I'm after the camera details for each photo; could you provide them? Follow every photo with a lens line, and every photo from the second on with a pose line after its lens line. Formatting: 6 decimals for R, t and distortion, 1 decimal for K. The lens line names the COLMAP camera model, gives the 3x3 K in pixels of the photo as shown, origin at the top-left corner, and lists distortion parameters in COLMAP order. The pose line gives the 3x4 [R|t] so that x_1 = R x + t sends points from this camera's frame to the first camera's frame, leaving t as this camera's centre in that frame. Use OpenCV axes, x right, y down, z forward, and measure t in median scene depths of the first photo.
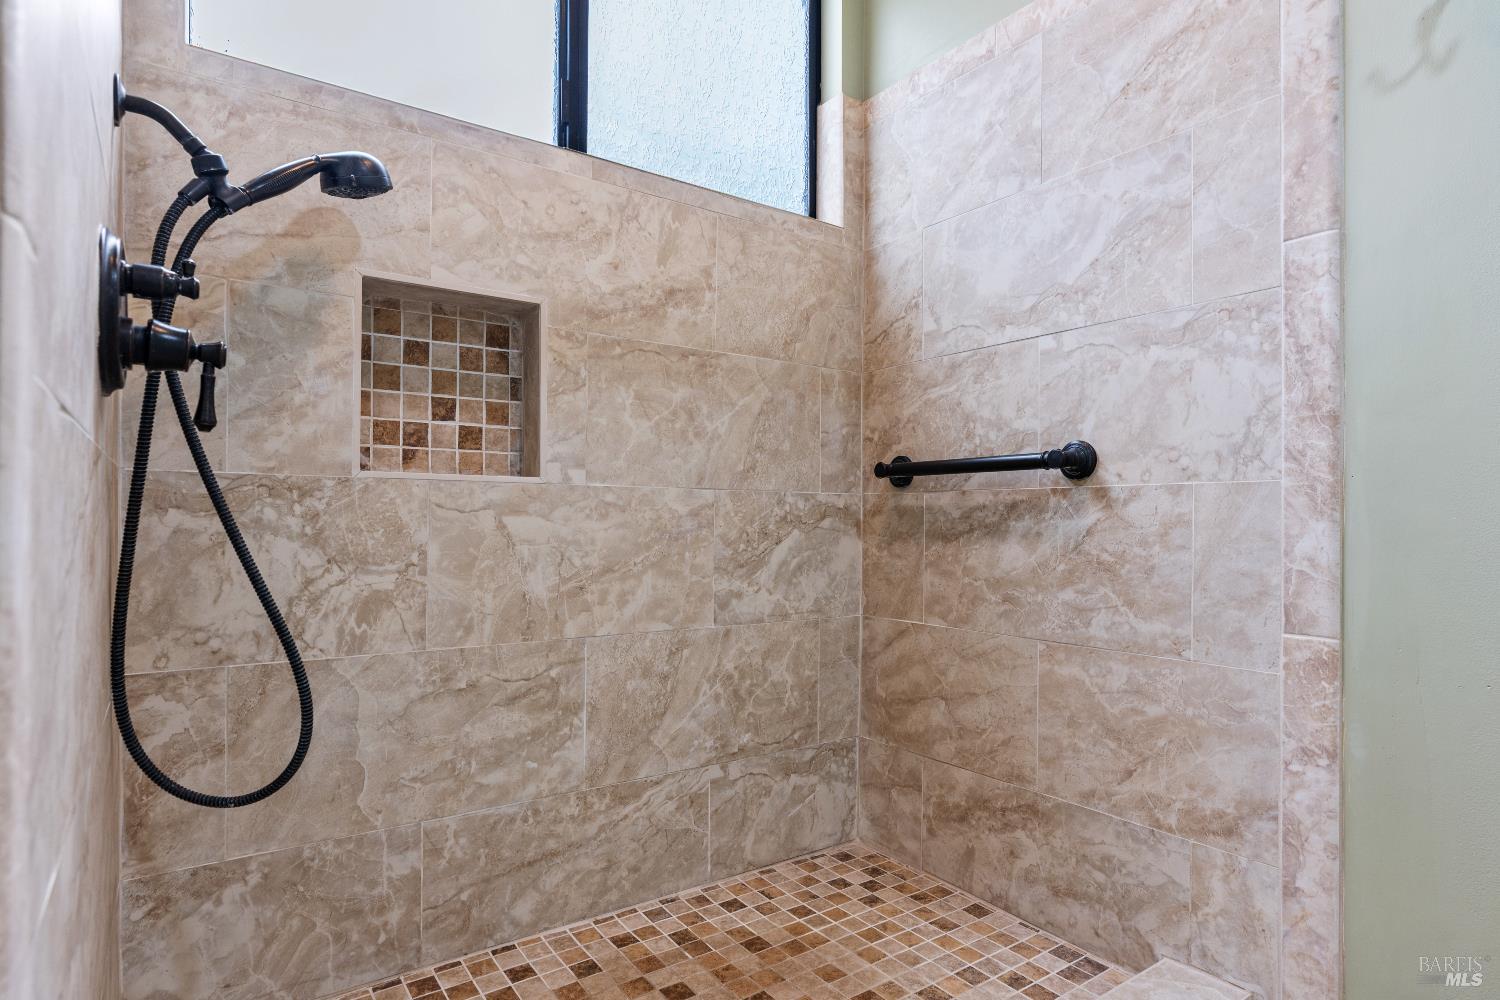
lens RADIAL K [[816.9, 0, 755.4], [0, 816.9, 509.2], [0, 0, 1]] dist [-0.011073, 0.009516]
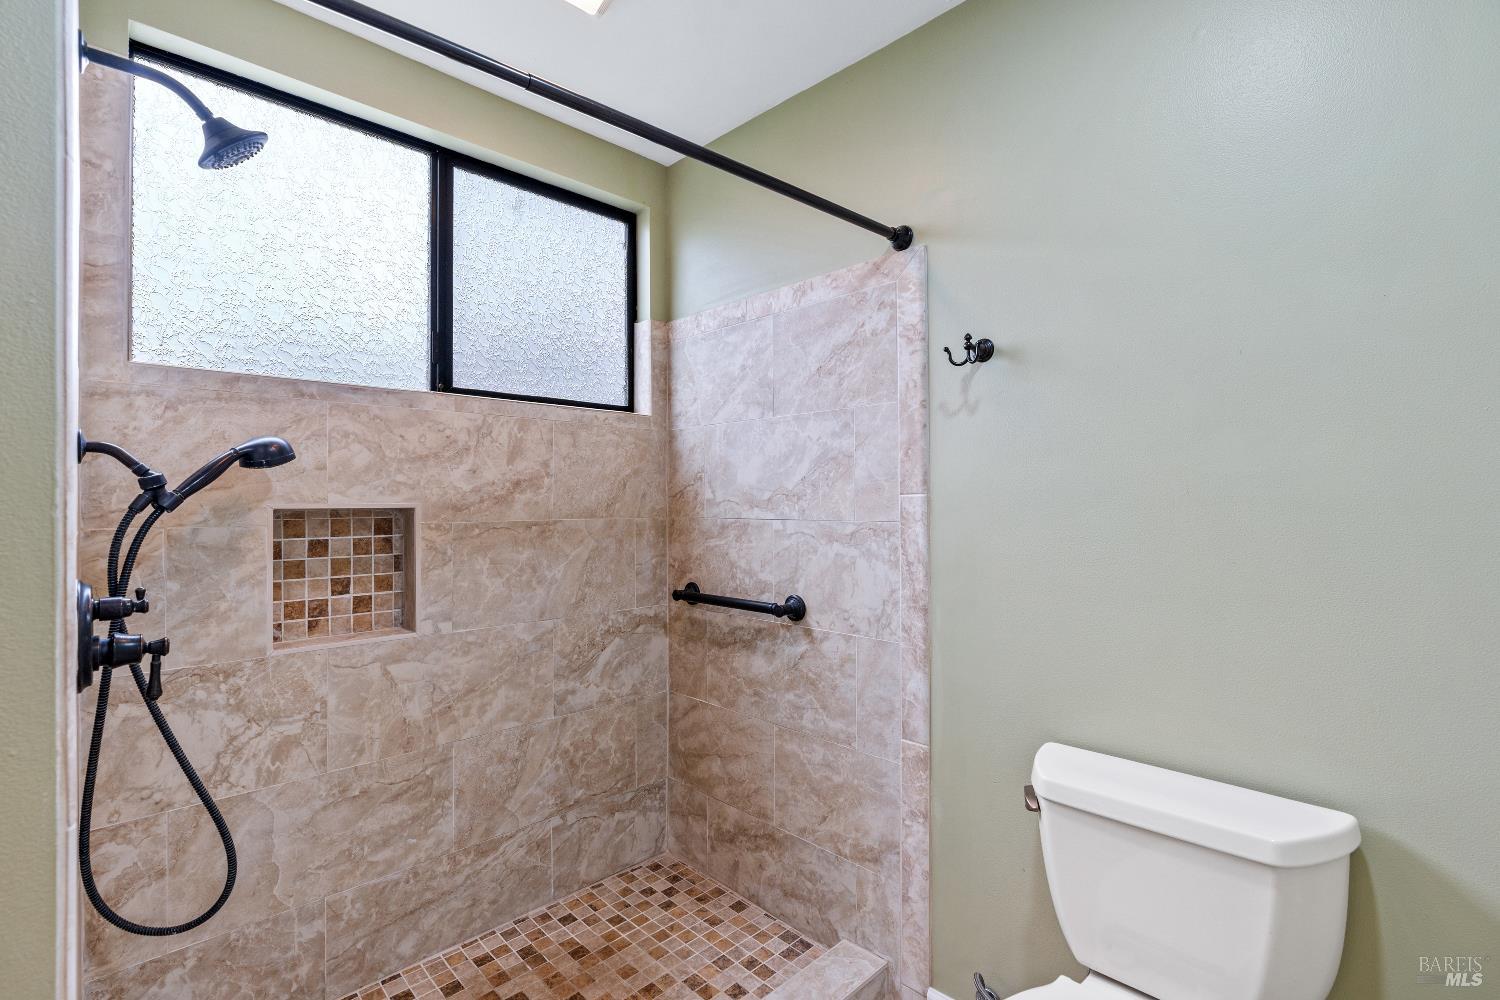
lens RADIAL K [[676.4, 0, 751.3], [0, 676.4, 493.8], [0, 0, 1]] dist [-0.012096, 0.005508]
pose [[0.988020, -0.009669, 0.154023, 0.122635], [0.009921, 0.999950, -0.000869, -0.264708], [-0.154007, 0.002386, 0.988067, -0.216741]]
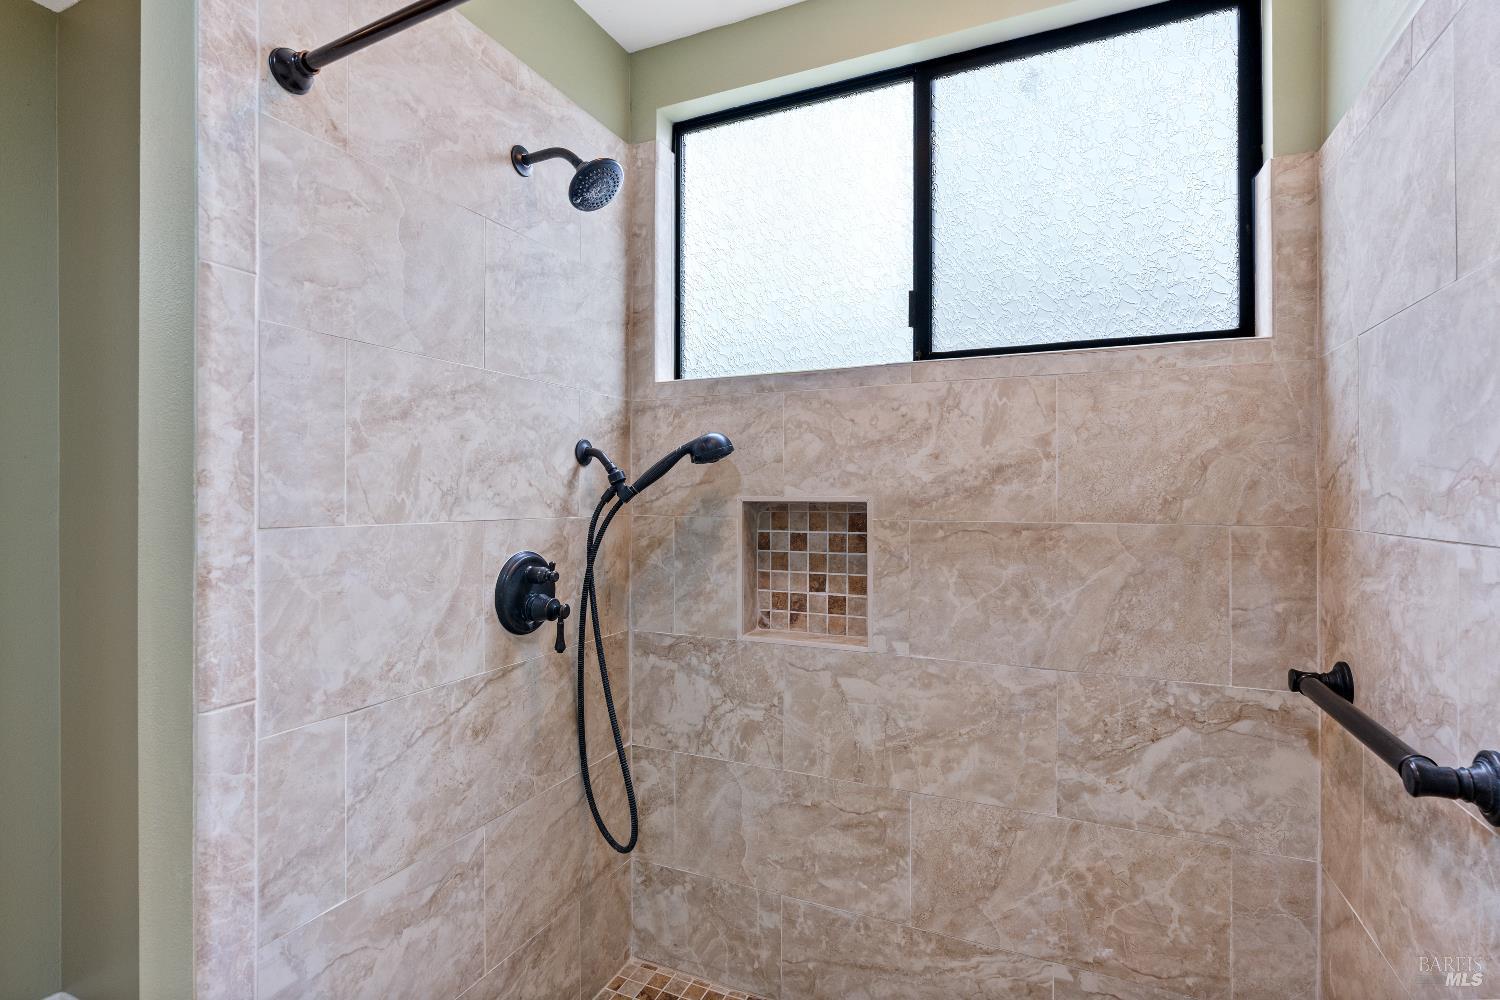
lens RADIAL K [[719.6, 0, 744.2], [0, 719.6, 493.6], [0, 0, 1]] dist [-0.013945, 0.008824]
pose [[0.503032, -0.010591, -0.864203, 0.547438], [0.009144, 0.999934, -0.006932, -0.254469], [0.864220, -0.004415, 0.503095, 0.312214]]
